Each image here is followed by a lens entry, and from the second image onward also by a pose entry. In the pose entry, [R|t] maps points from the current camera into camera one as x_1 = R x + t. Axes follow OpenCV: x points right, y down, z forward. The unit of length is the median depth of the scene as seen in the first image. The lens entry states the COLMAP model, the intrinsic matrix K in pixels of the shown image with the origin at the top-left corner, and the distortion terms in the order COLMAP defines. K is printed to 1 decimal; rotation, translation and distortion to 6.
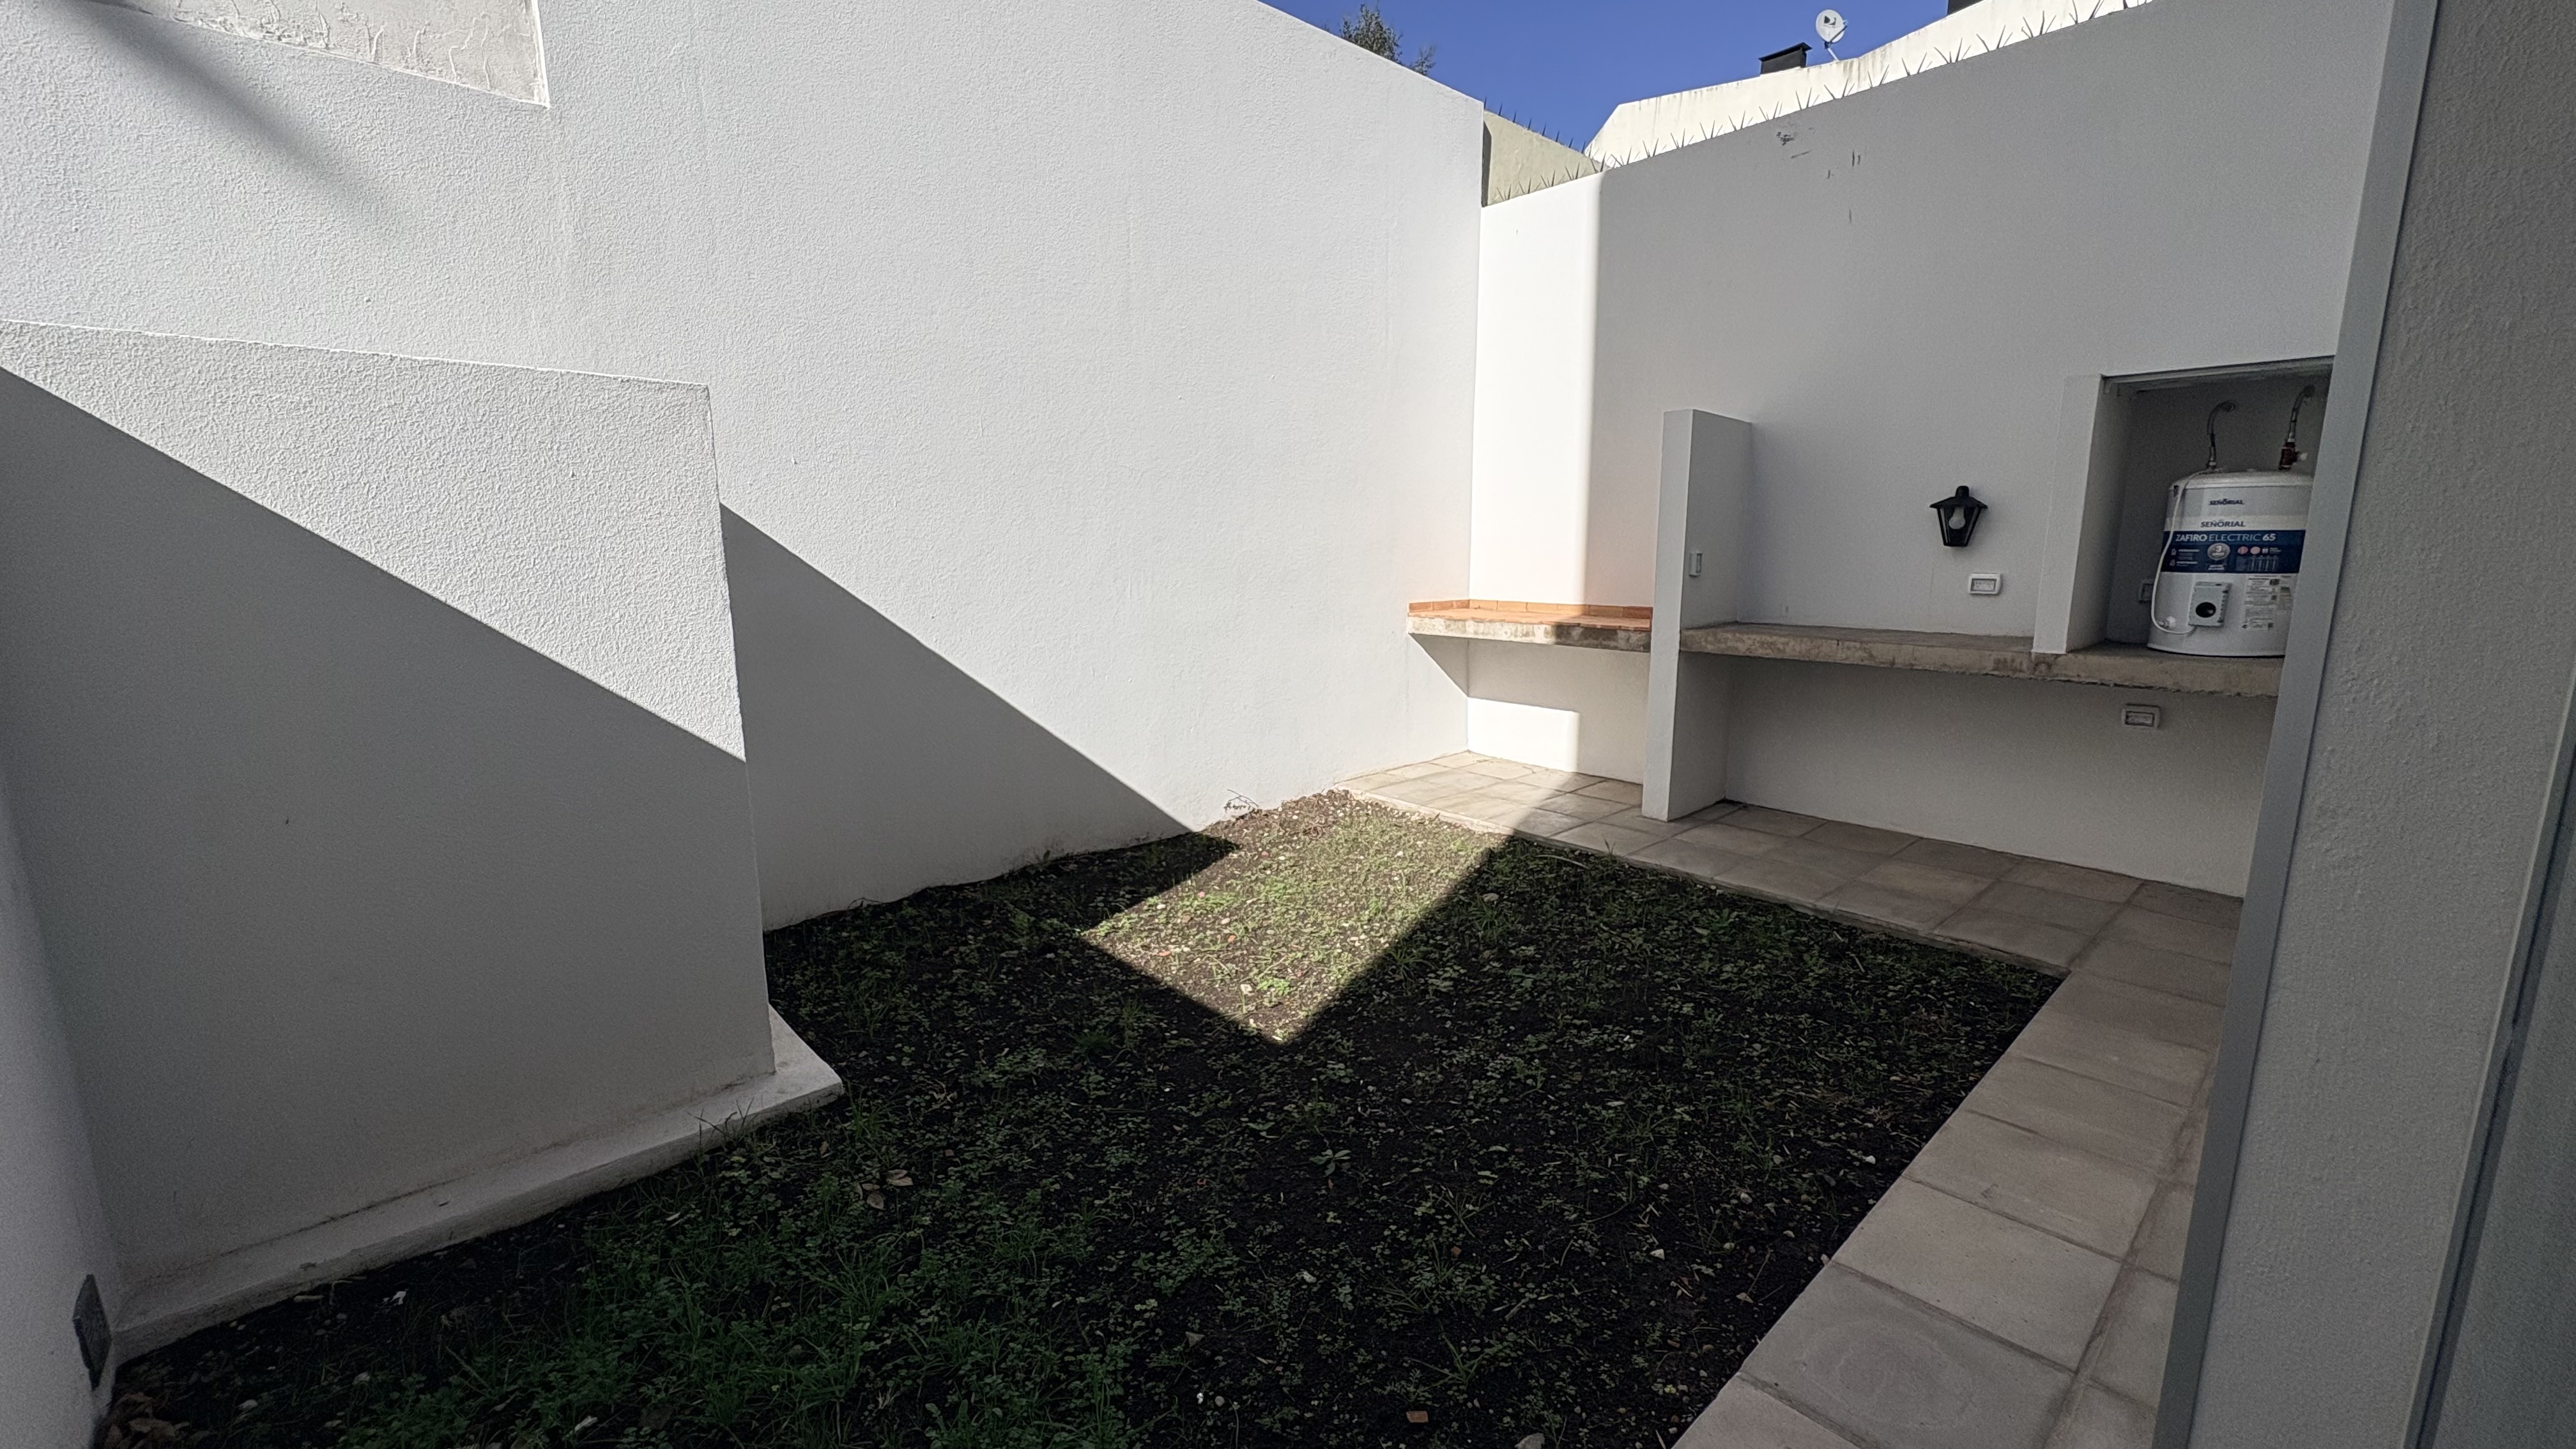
lens RADIAL K [[1025.1, 0, 1284.9], [0, 1025.1, 729.1], [0, 0, 1]] dist [-0.001012, 0.000946]
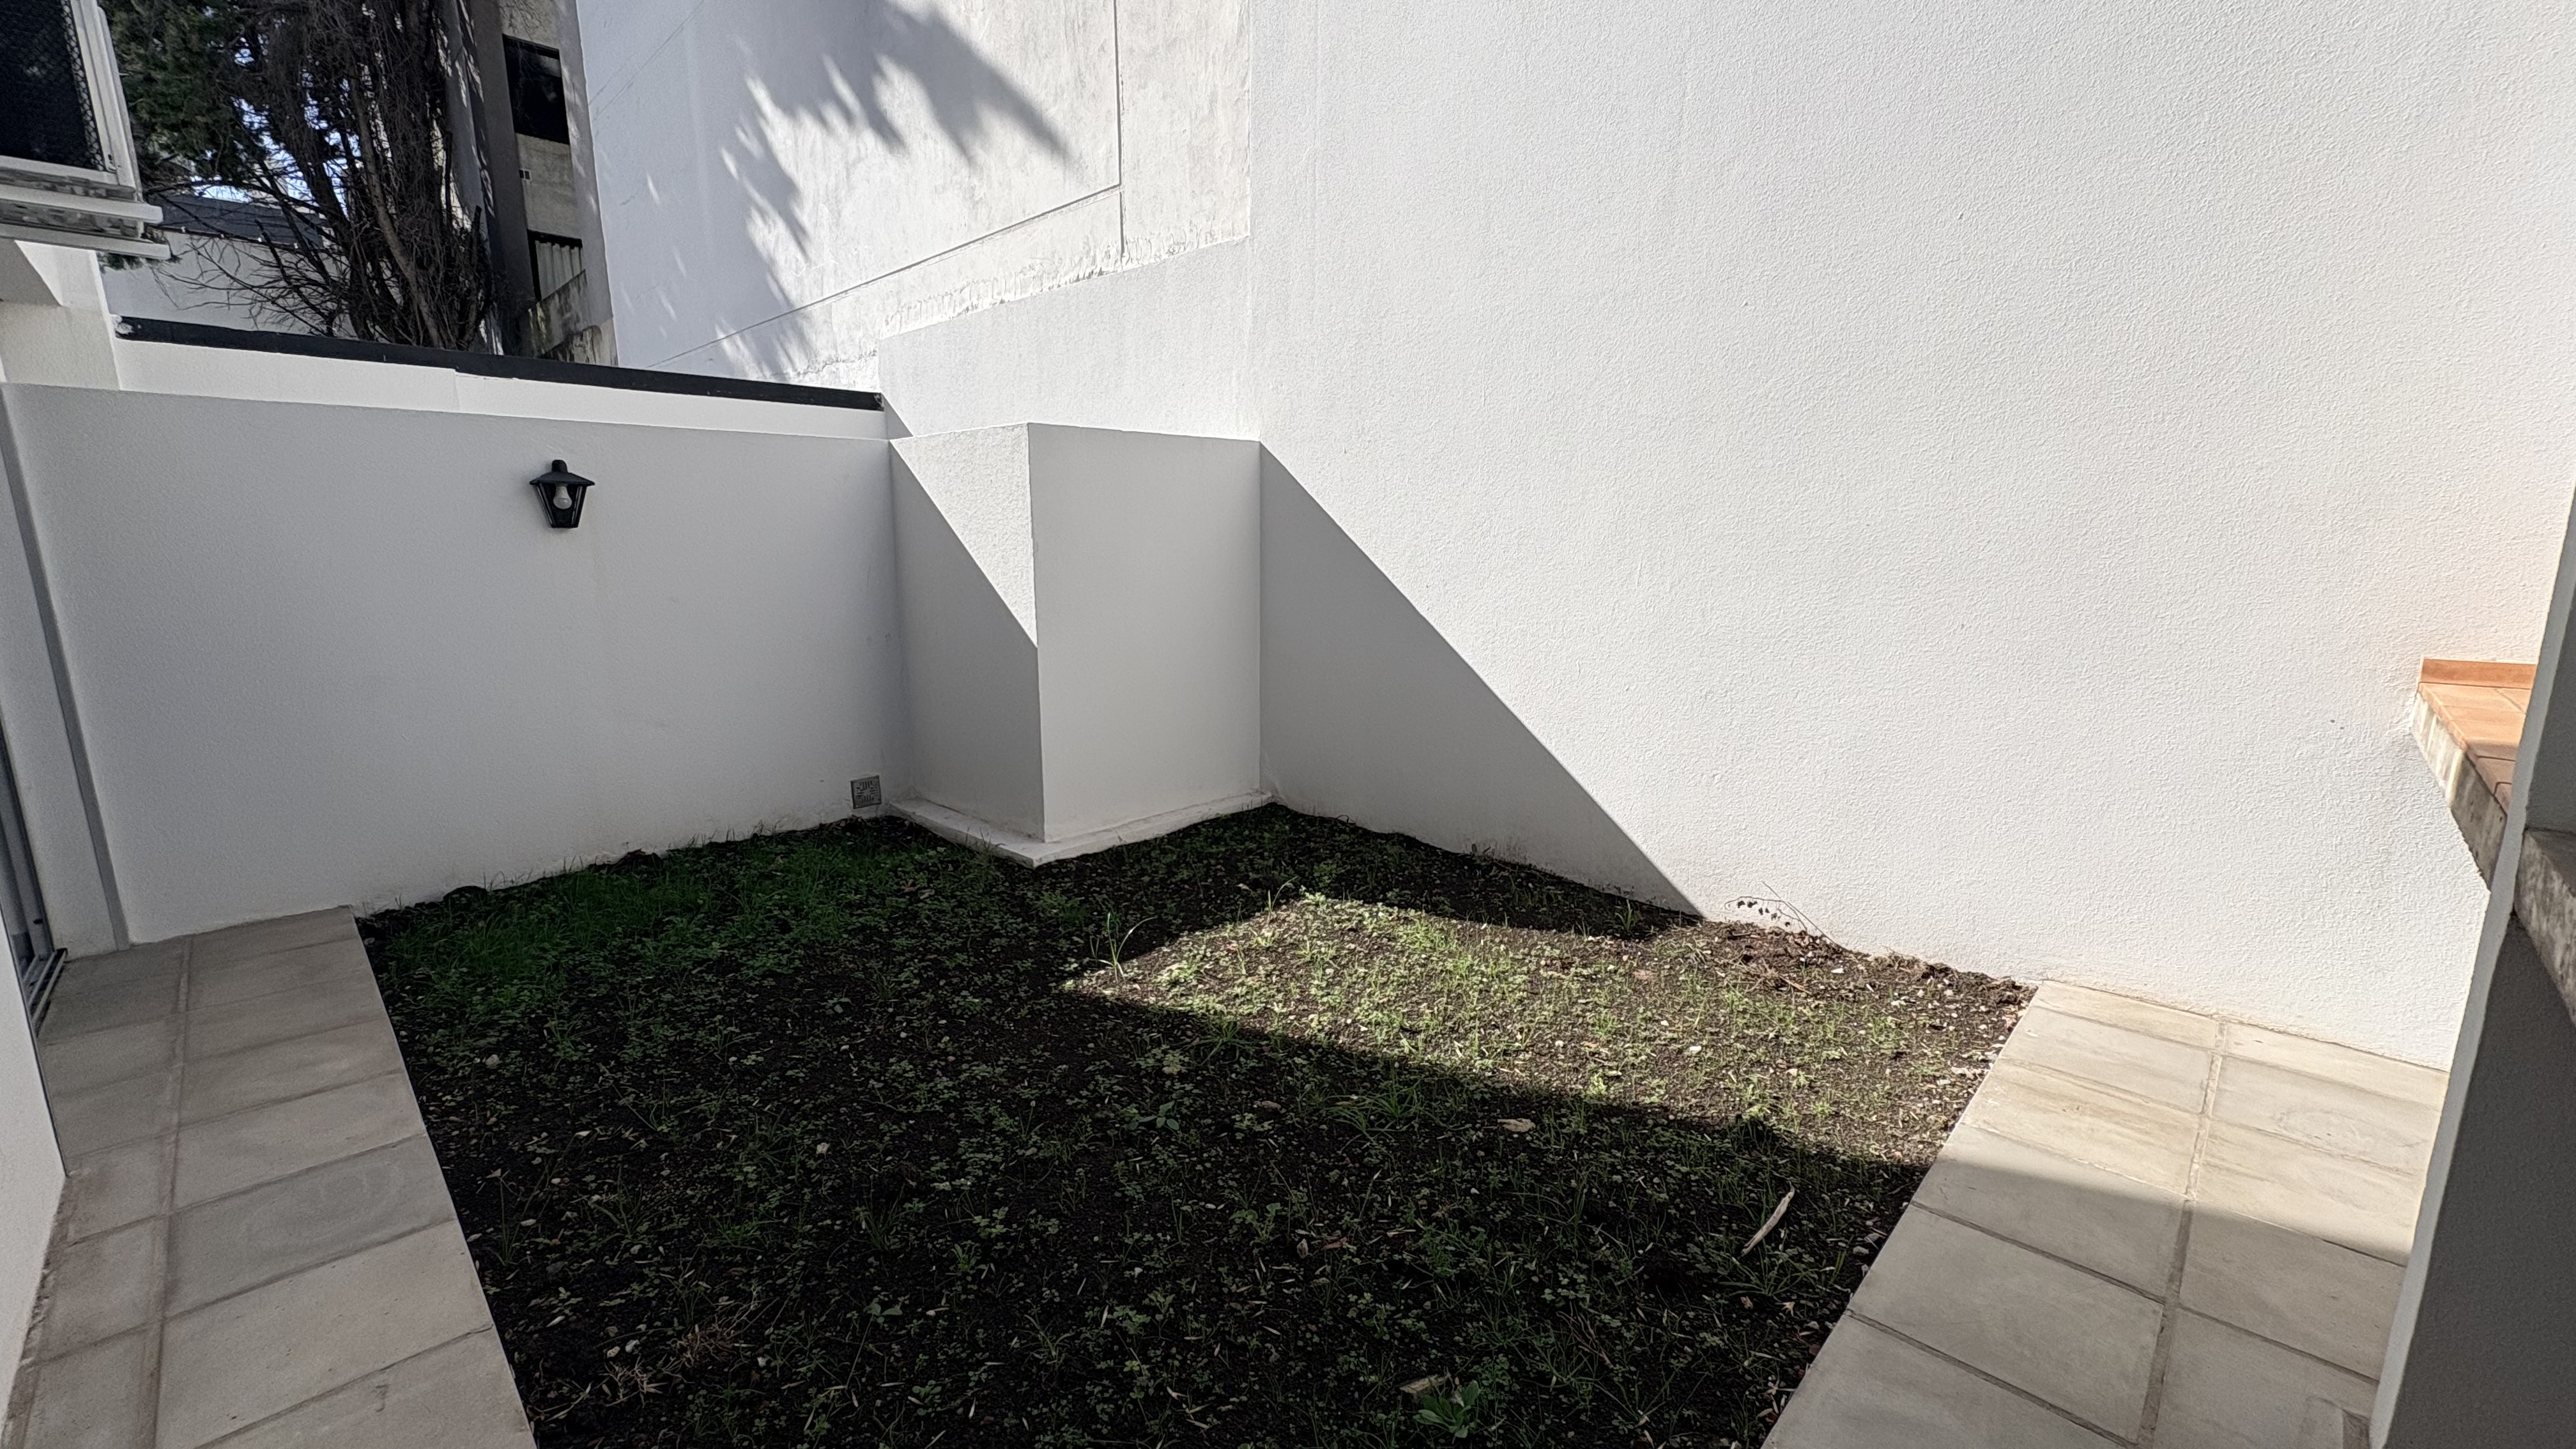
lens RADIAL K [[1025.1, 0, 1291.7], [0, 1025.1, 725.2], [0, 0, 1]] dist [-0.001012, 0.000946]
pose [[0.061514, 0.186915, -0.980448, 1.175810], [-0.178187, 0.968585, 0.173474, -0.213223], [0.982072, 0.164032, 0.092887, 1.298220]]
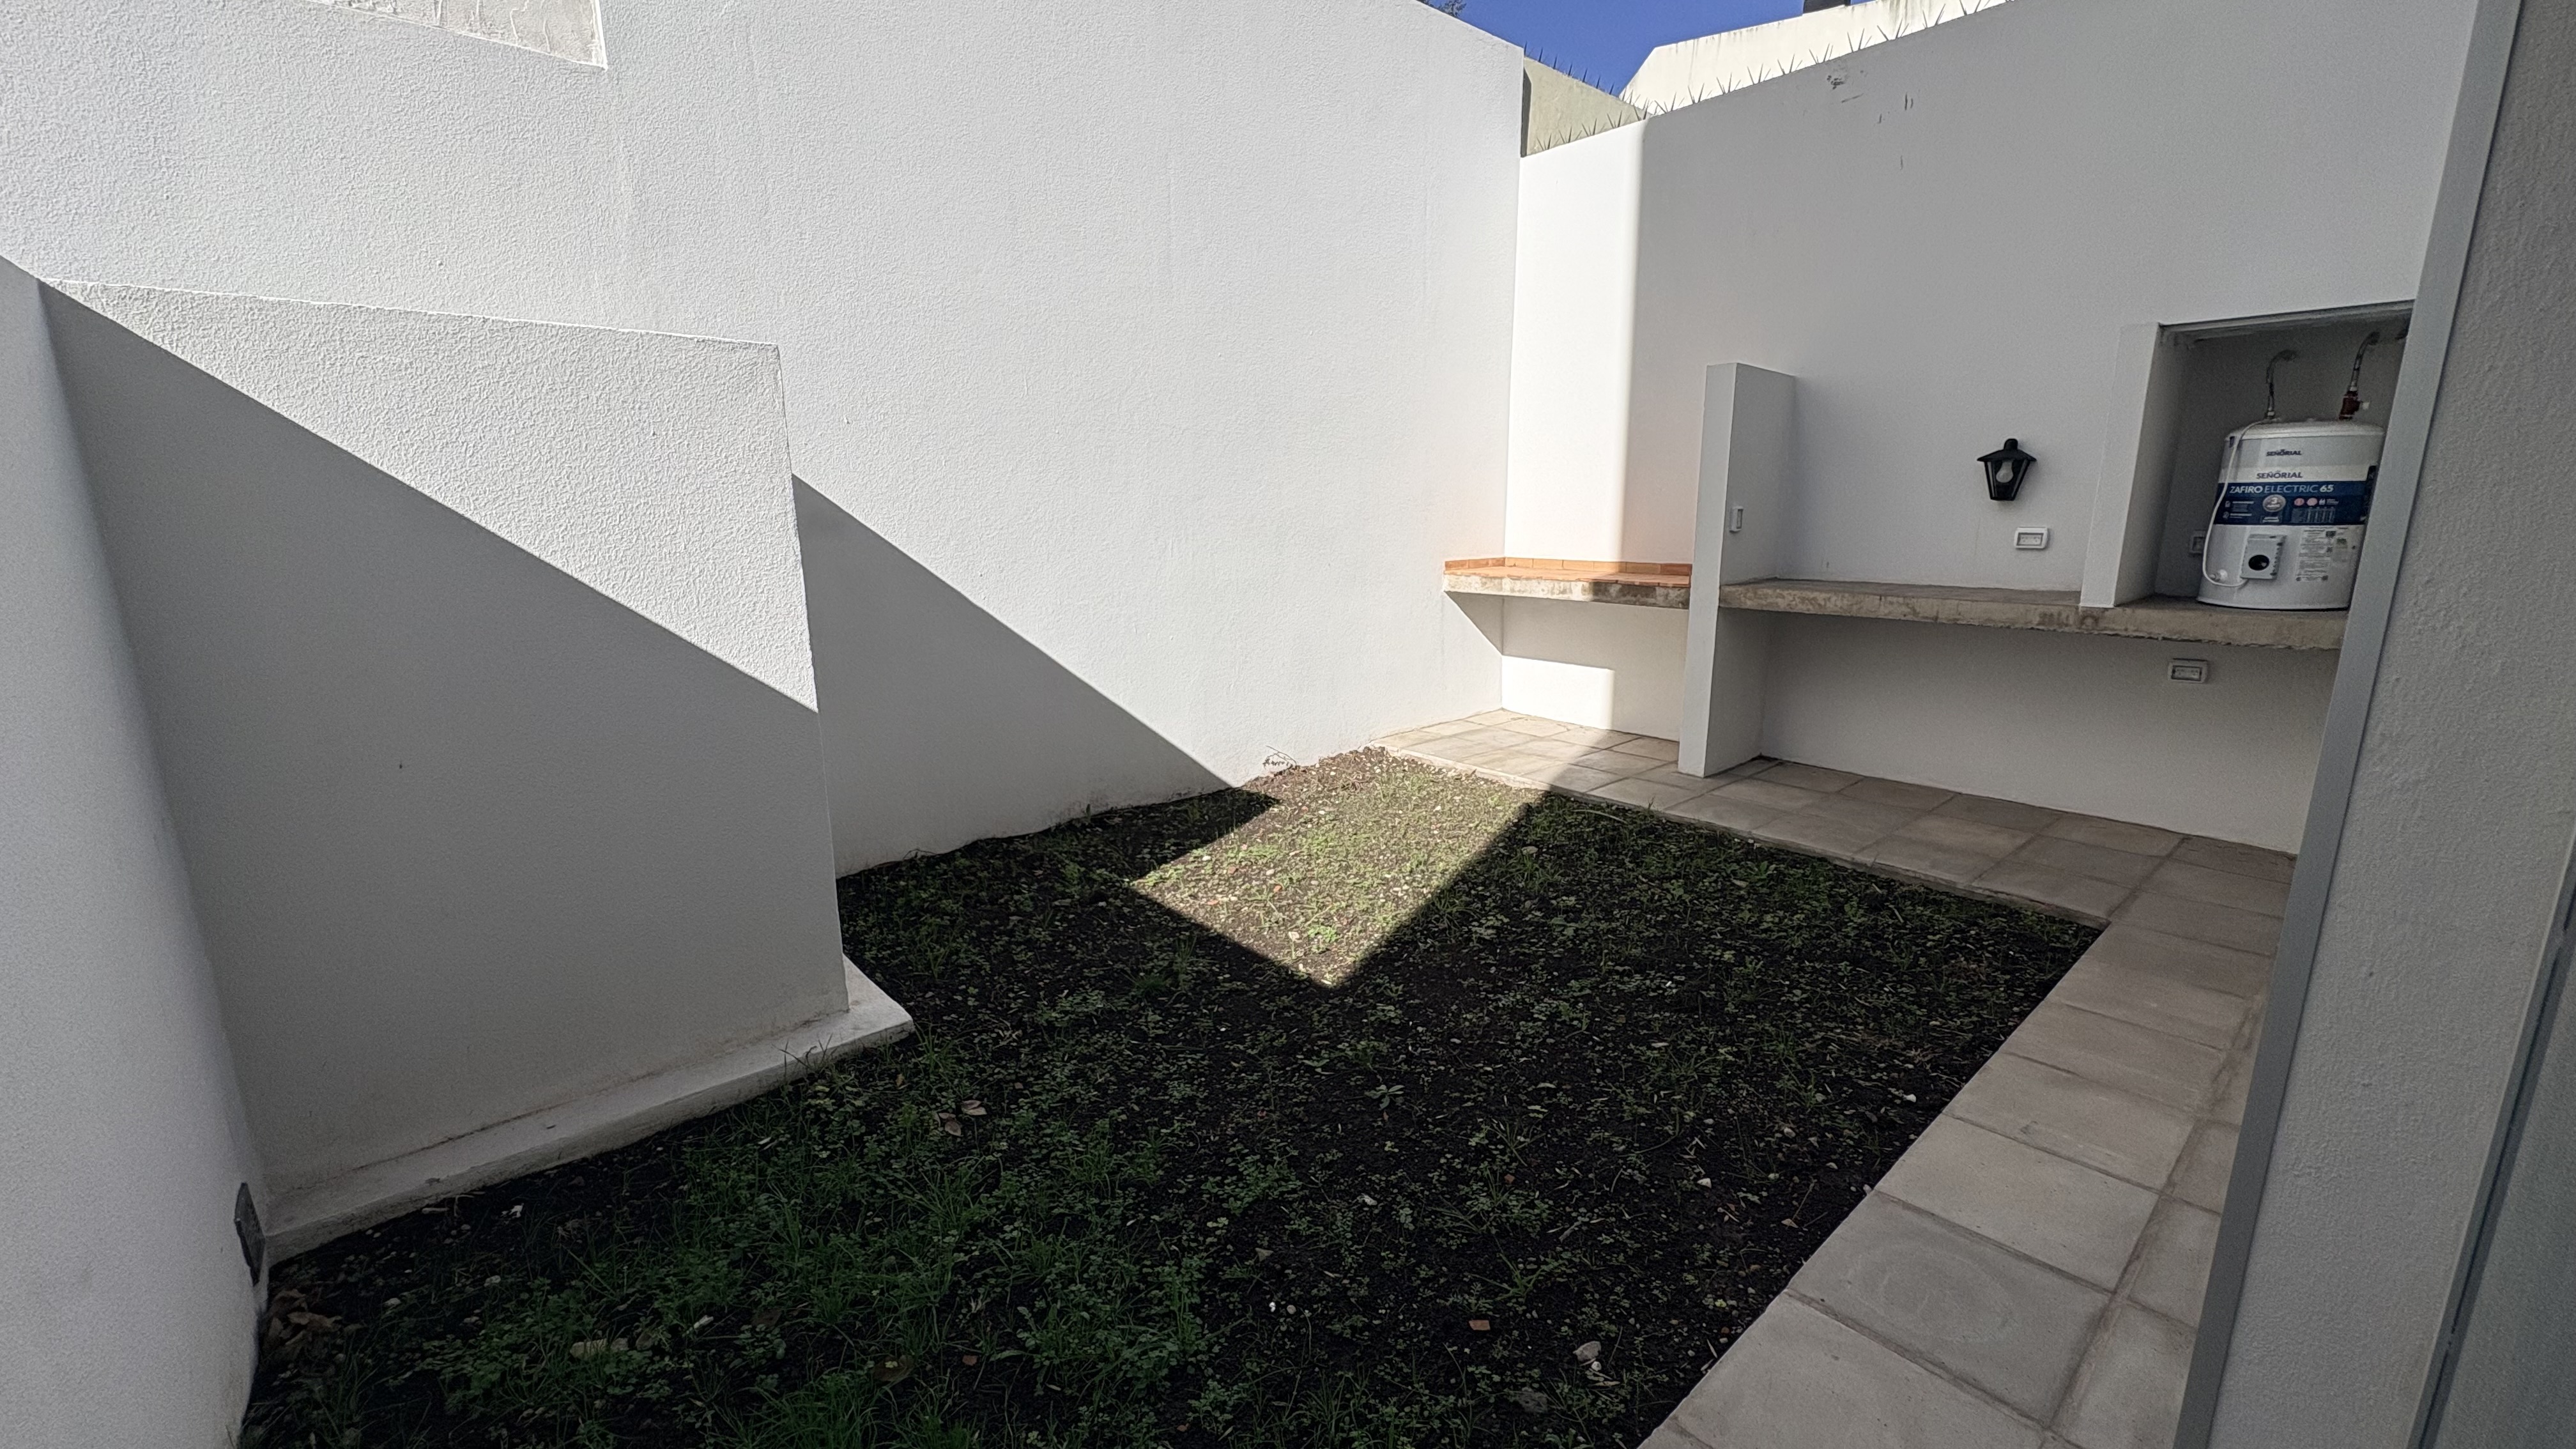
lens RADIAL K [[1025.1, 0, 1284.2], [0, 1025.1, 729.6], [0, 0, 1]] dist [-0.001012, 0.000946]
pose [[0.999756, 0.000068, -0.022111, -0.032604], [0.000744, 0.999325, 0.036715, 0.011450], [0.022099, -0.036723, 0.999081, -0.026062]]
